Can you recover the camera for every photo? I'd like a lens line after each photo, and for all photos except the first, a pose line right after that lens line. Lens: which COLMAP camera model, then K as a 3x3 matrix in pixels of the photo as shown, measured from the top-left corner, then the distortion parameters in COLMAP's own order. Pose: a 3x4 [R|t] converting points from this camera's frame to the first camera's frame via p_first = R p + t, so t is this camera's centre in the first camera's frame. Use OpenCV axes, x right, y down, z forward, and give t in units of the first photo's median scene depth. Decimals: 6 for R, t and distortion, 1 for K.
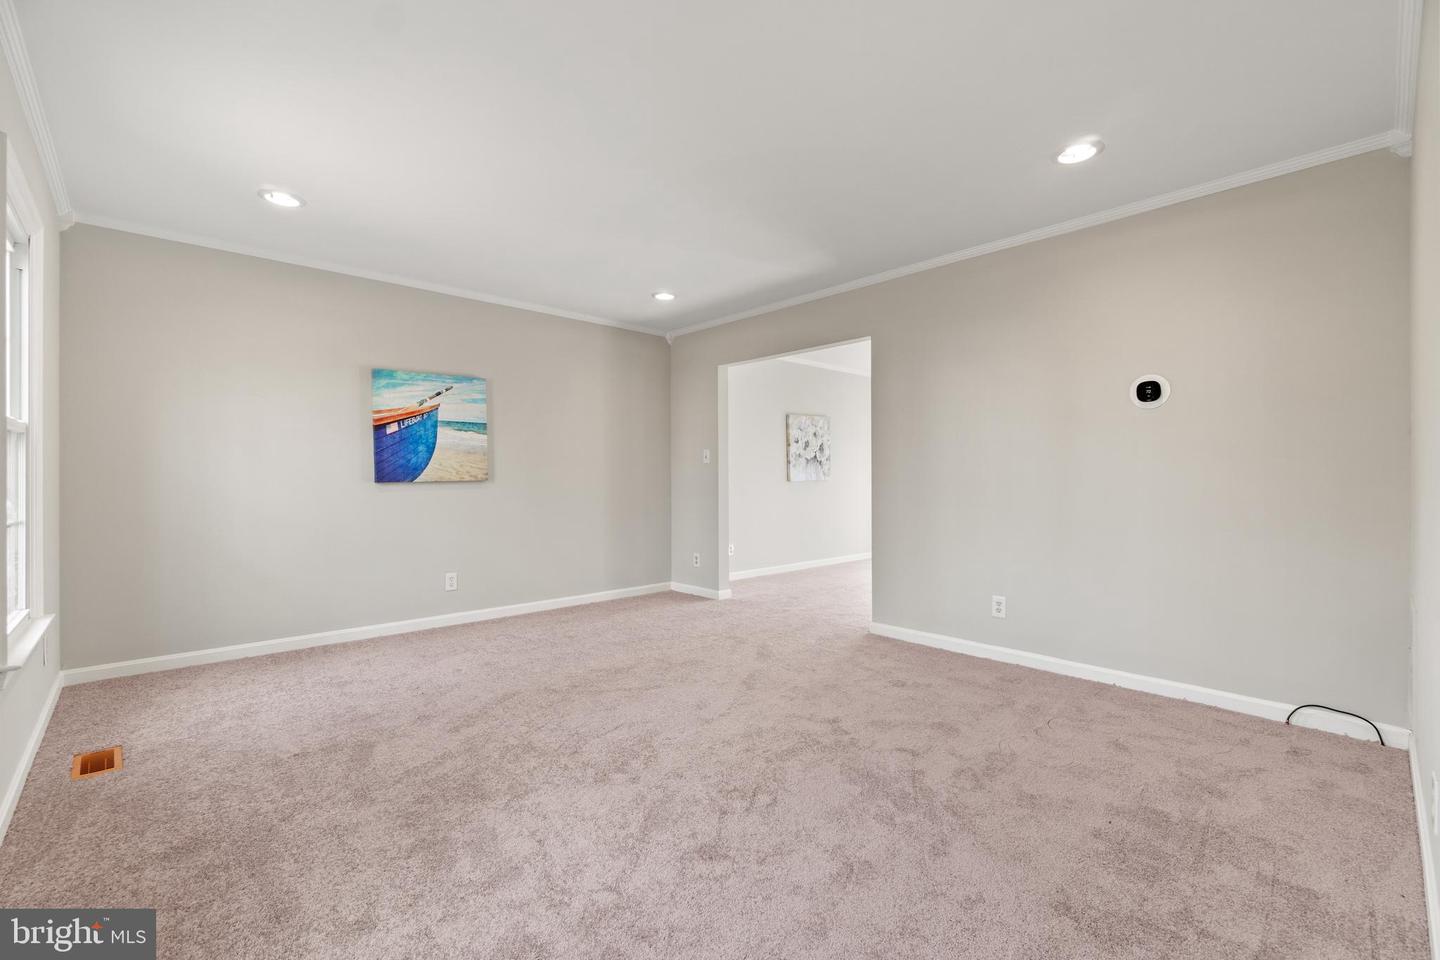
lens RADIAL K [[624.4, 0, 722.8], [0, 624.4, 483.1], [0, 0, 1]] dist [-0.003140, 0.000251]
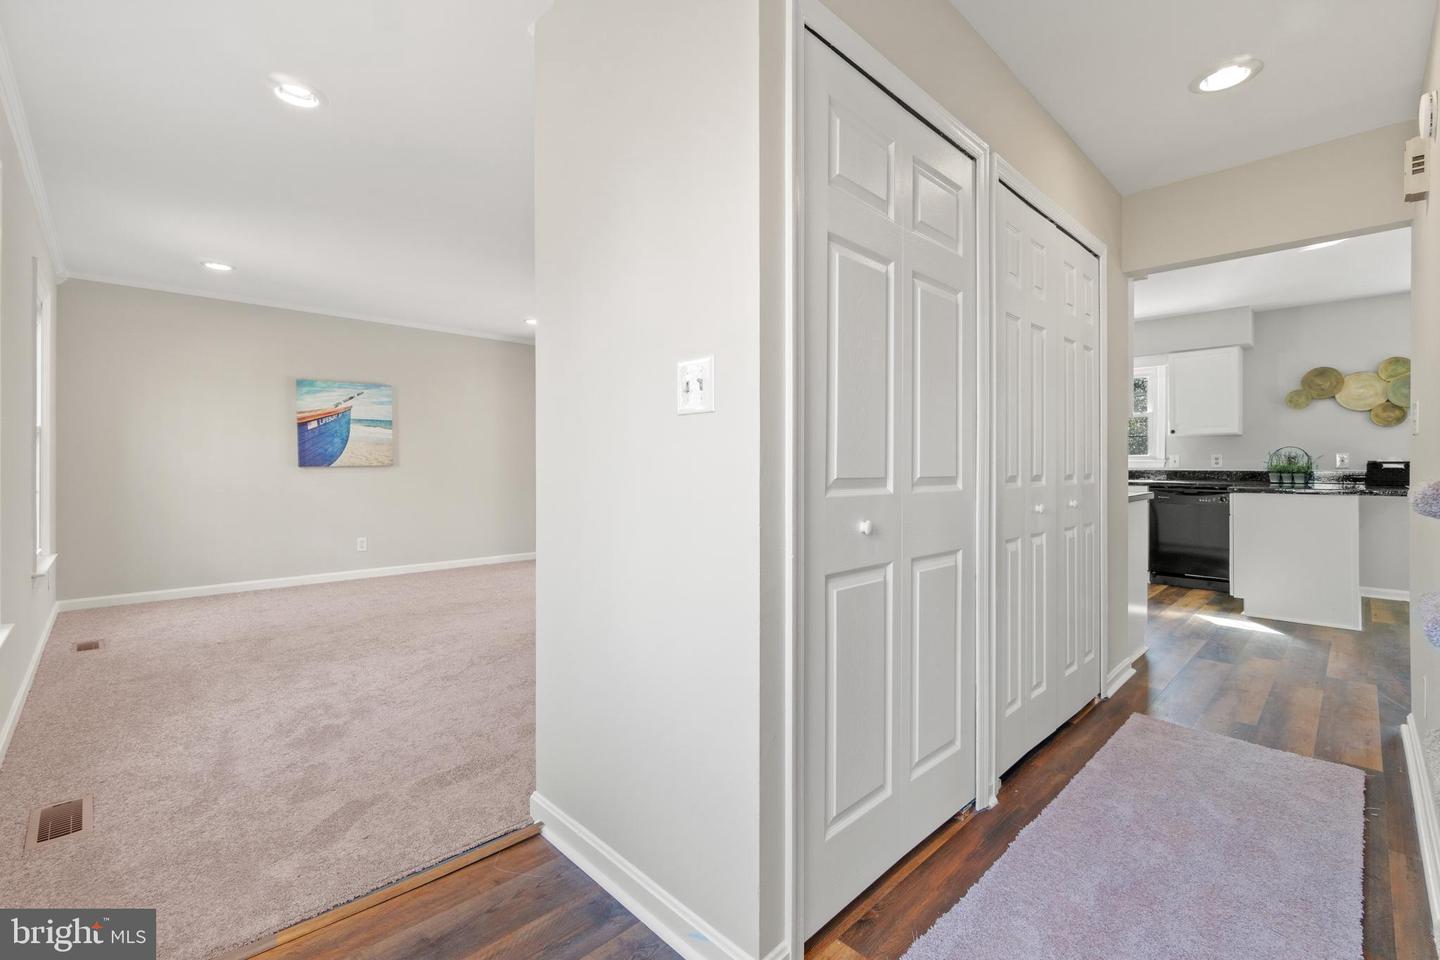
lens RADIAL K [[624.4, 0, 717.6], [0, 624.4, 470.5], [0, 0, 1]] dist [-0.003140, 0.000251]
pose [[0.999771, 0.003785, 0.021069, 0.286001], [-0.003798, 0.999993, 0.000582, 0.002721], [-0.021066, -0.000661, 0.999778, -0.315151]]
